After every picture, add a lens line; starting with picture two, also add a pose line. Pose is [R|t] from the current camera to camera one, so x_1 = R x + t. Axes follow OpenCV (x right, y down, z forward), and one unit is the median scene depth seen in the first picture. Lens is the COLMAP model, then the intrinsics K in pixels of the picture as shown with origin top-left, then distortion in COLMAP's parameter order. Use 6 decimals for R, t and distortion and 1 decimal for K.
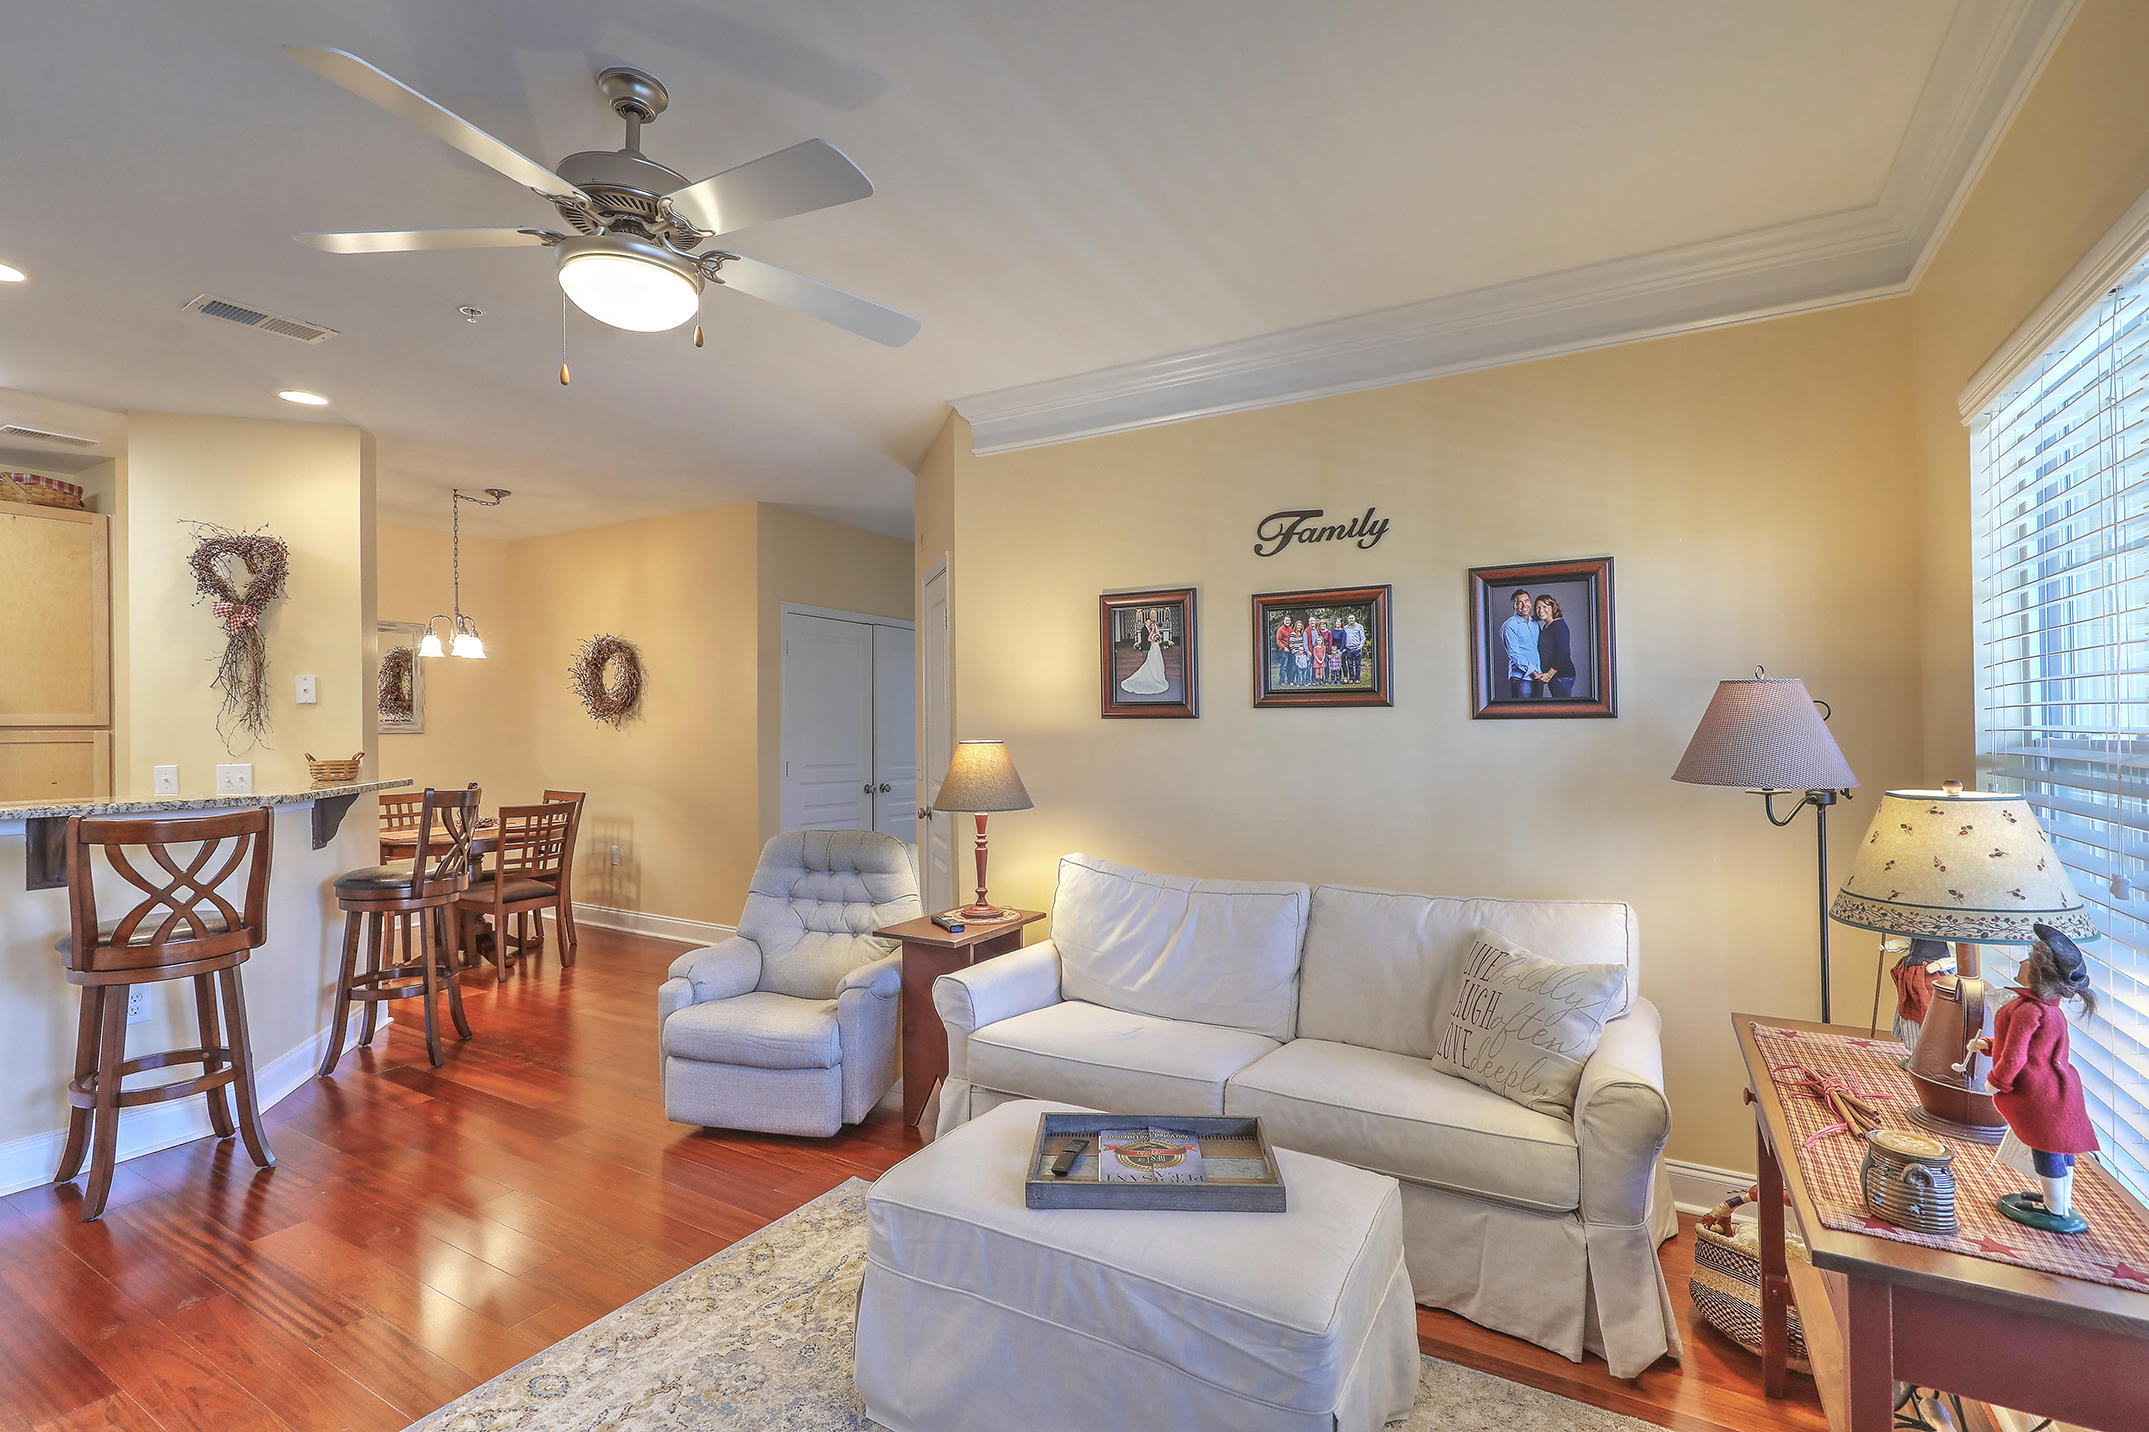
lens RADIAL K [[971.9, 0, 1066.9], [0, 971.9, 736.2], [0, 0, 1]] dist [-0.001460, 0.000924]
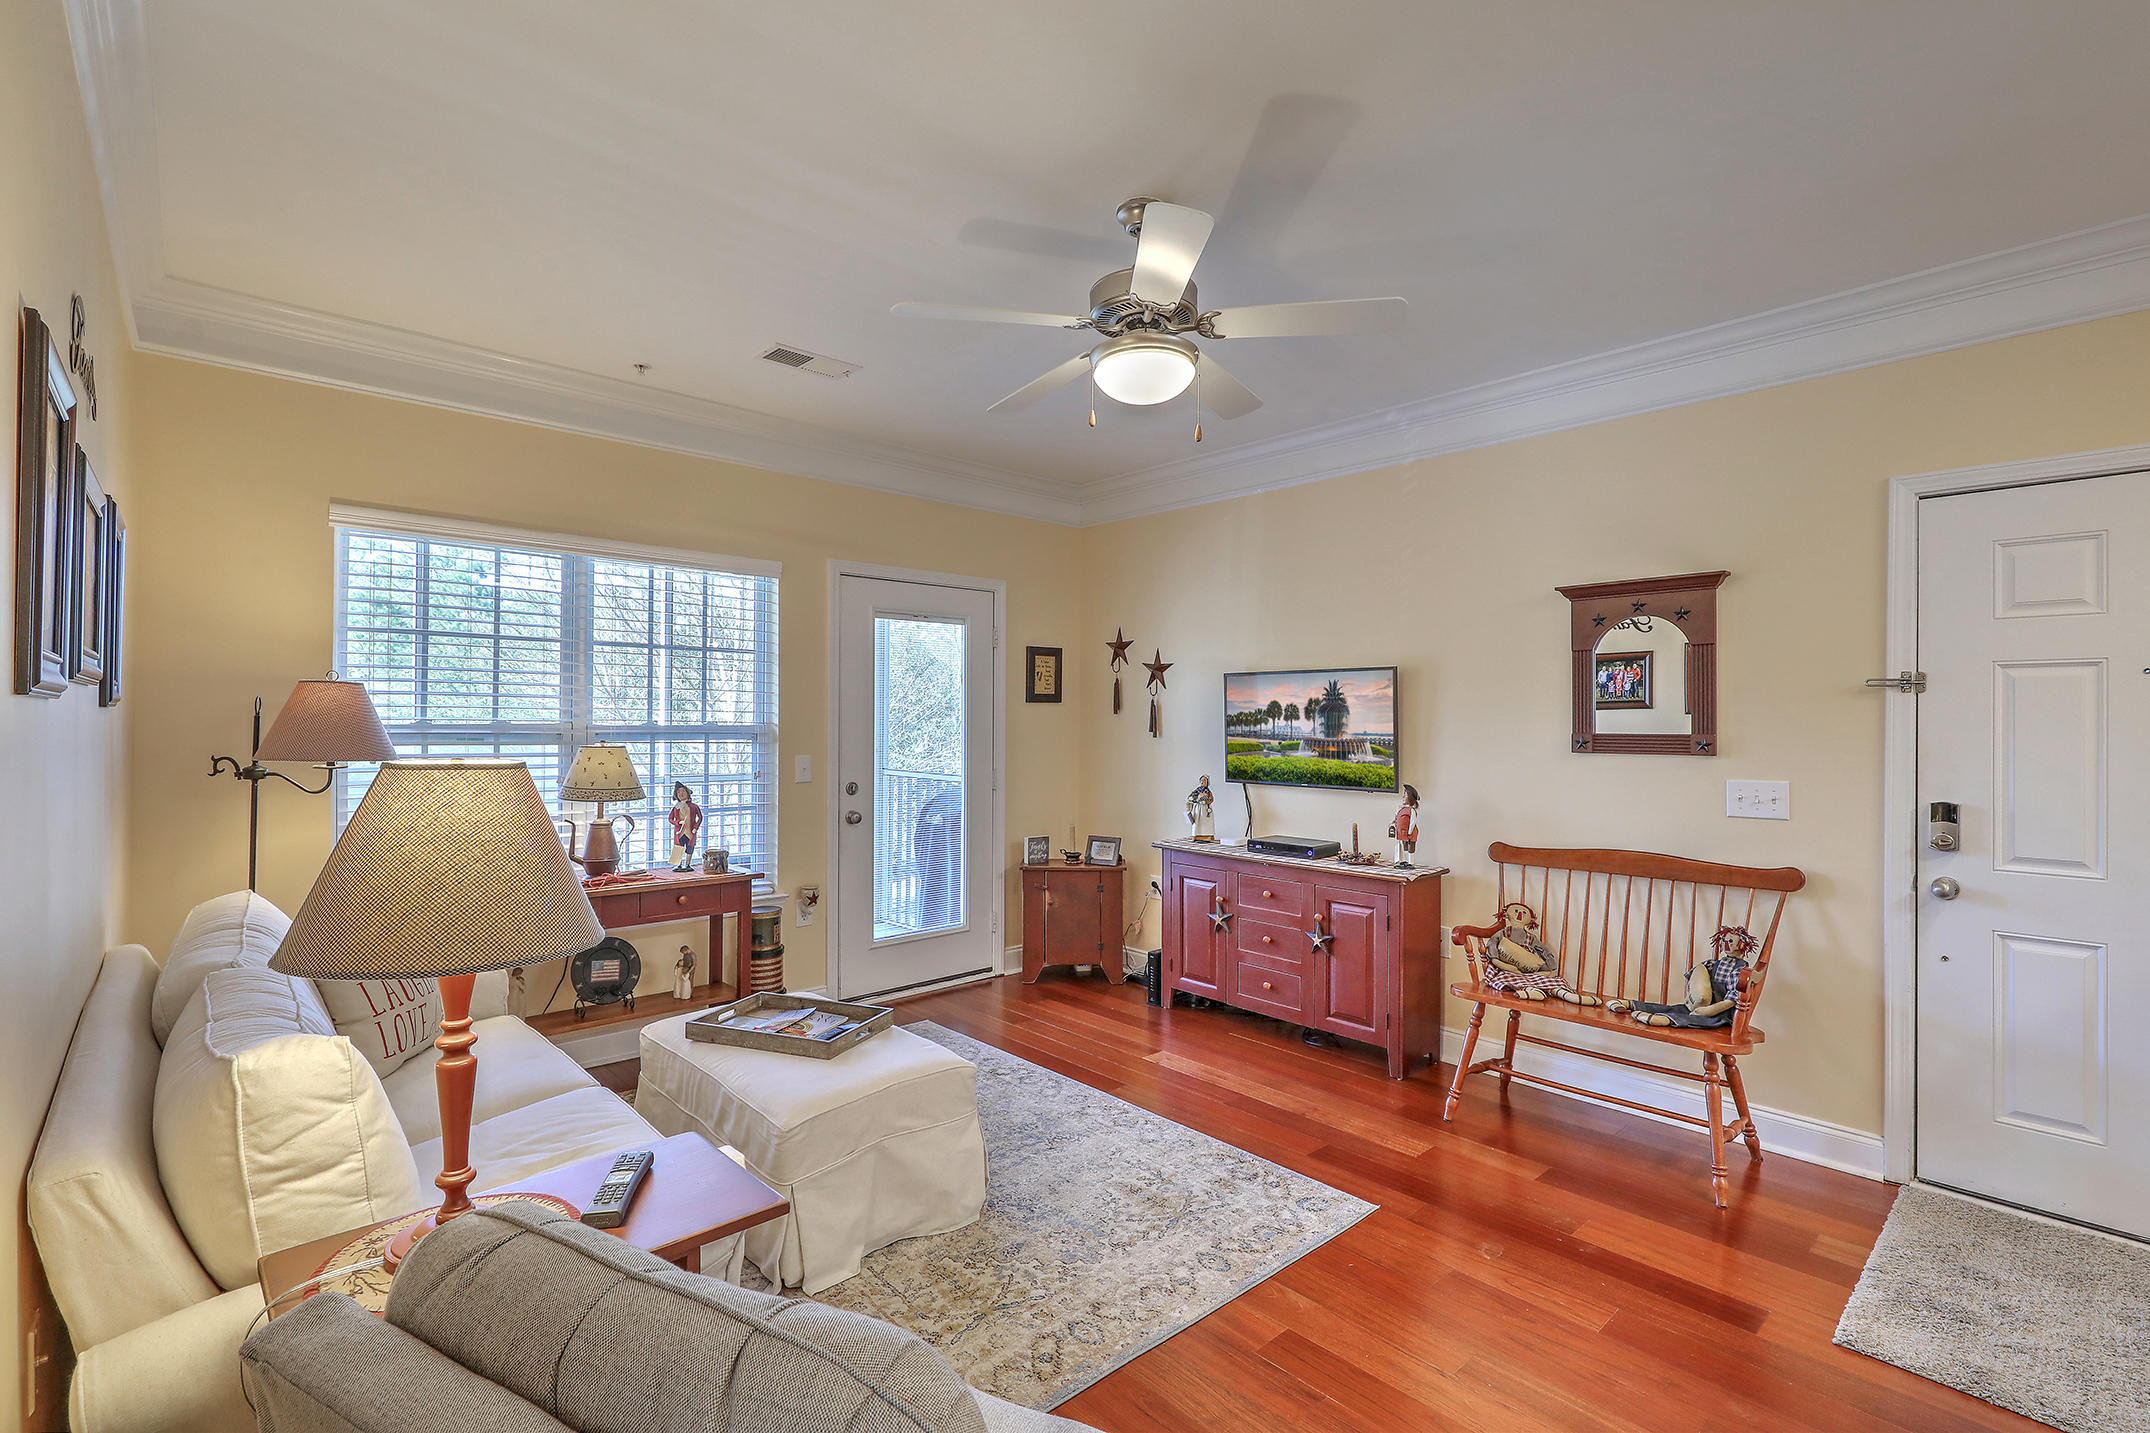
lens RADIAL K [[972.4, 0, 1073.7], [0, 972.4, 710.7], [0, 0, 1]] dist [-0.001460, 0.000924]
pose [[-0.957402, -0.003136, 0.288741, -0.387616], [-0.003113, 0.999995, 0.000539, -0.015199], [-0.288742, -0.000383, -0.957407, 1.206645]]
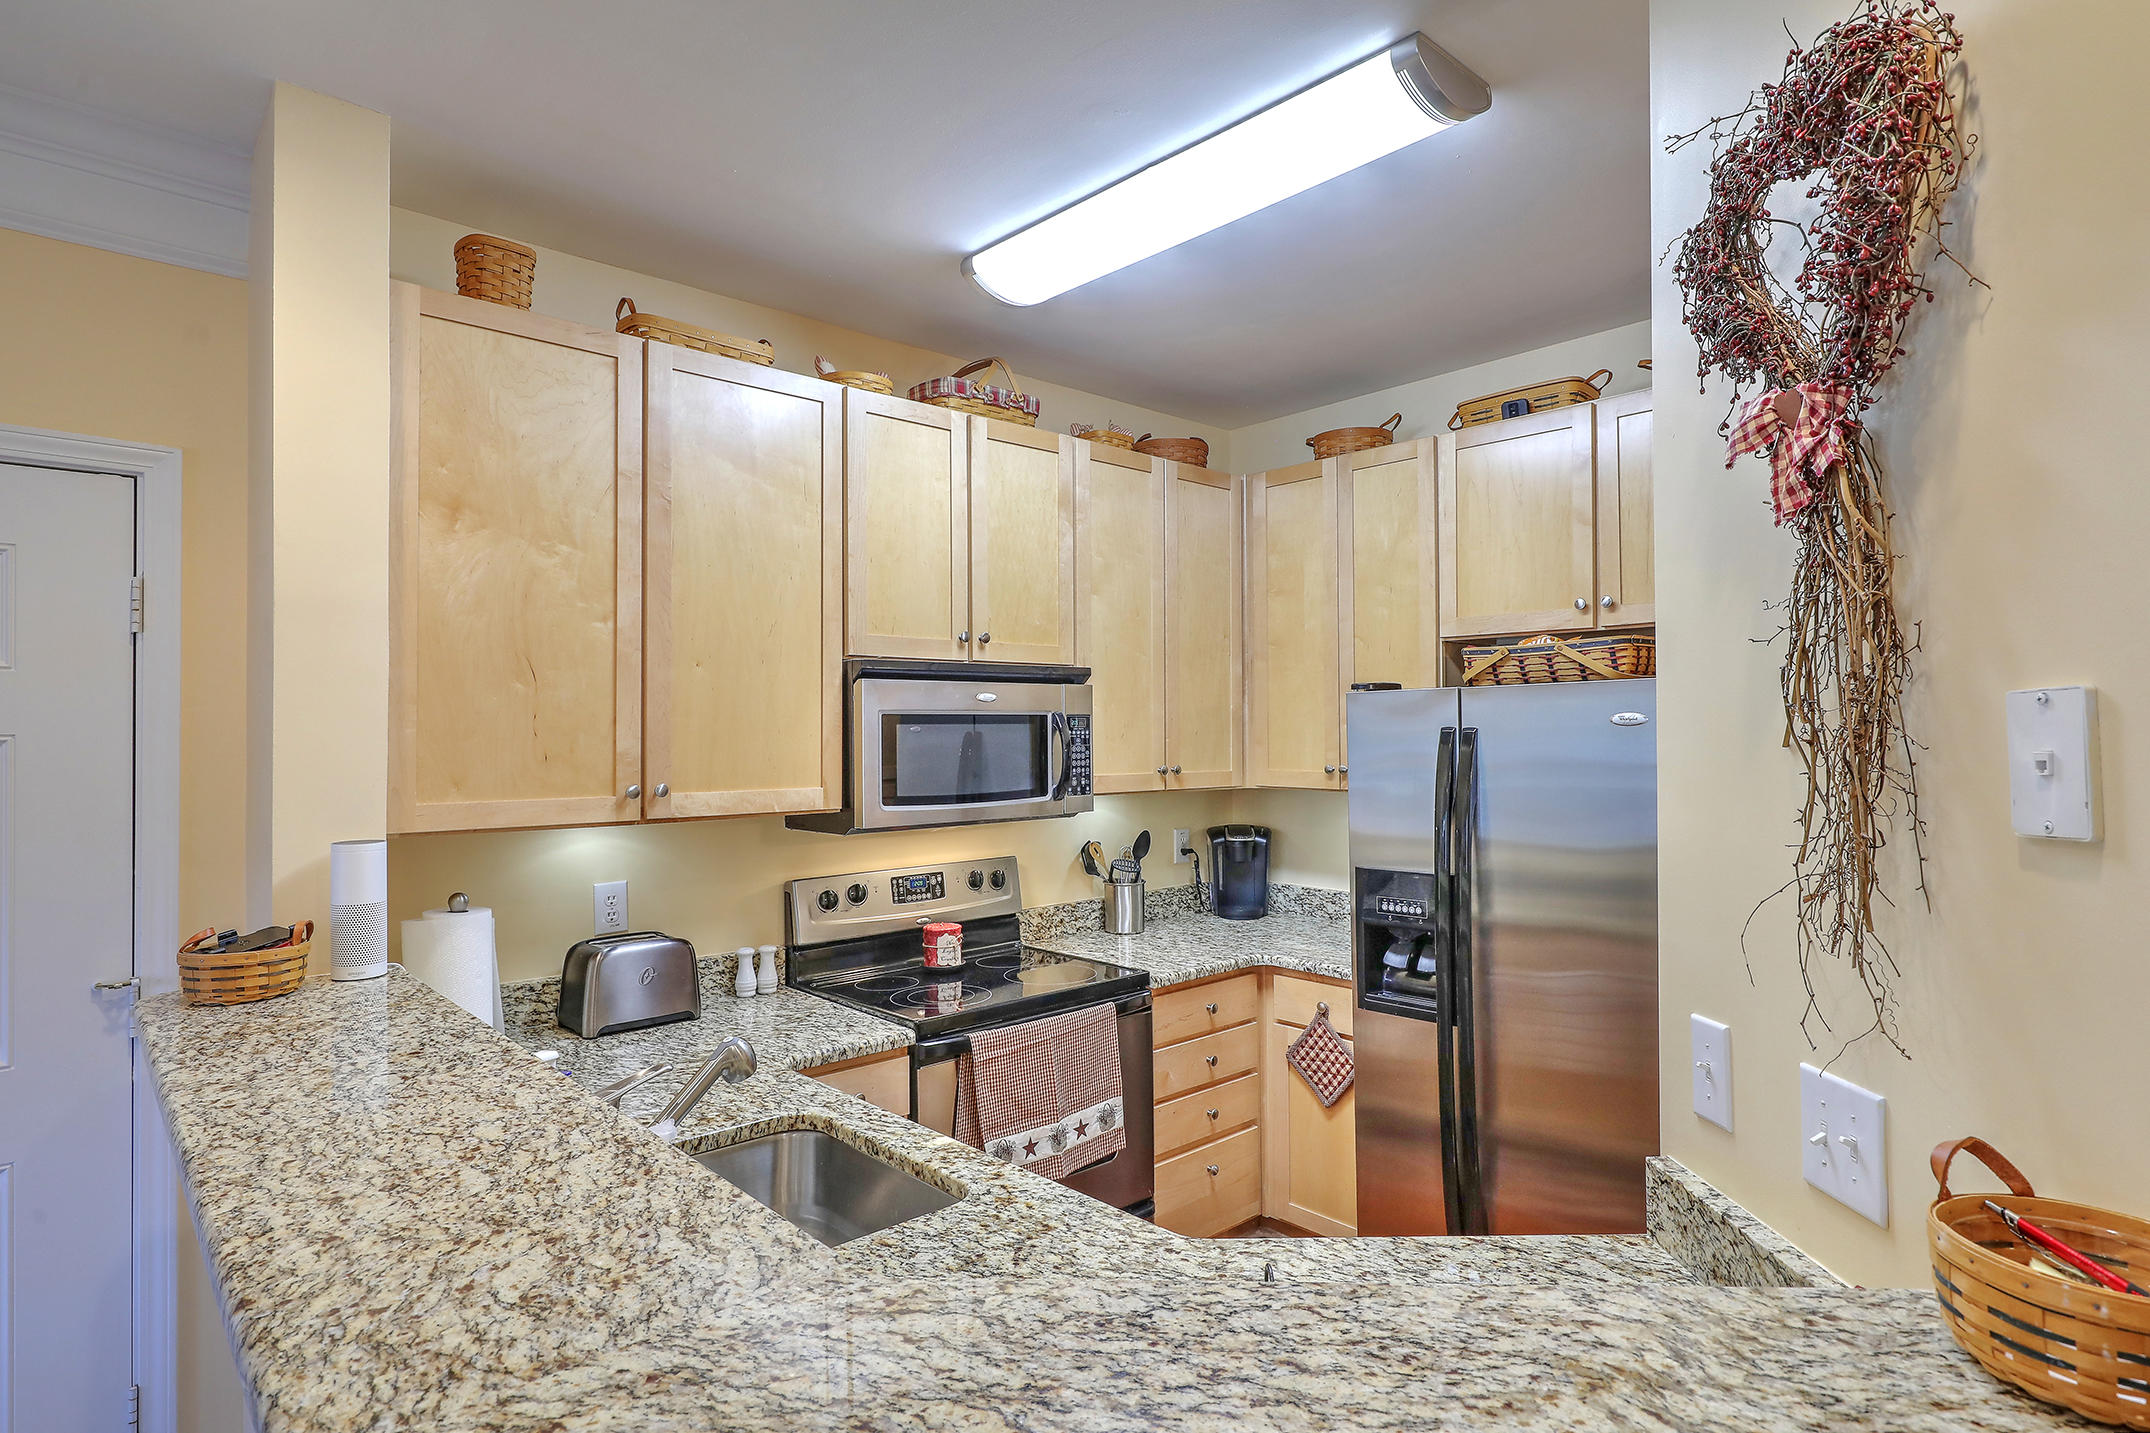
lens RADIAL K [[1137.7, 0, 1087.9], [0, 1137.7, 717.4], [0, 0, 1]] dist [-0.002828, 0.000260]
pose [[-0.283712, -0.009513, -0.958862, -0.613120], [-0.003831, 0.999954, -0.008787, -0.061331], [0.958902, 0.001180, -0.283736, 1.020678]]
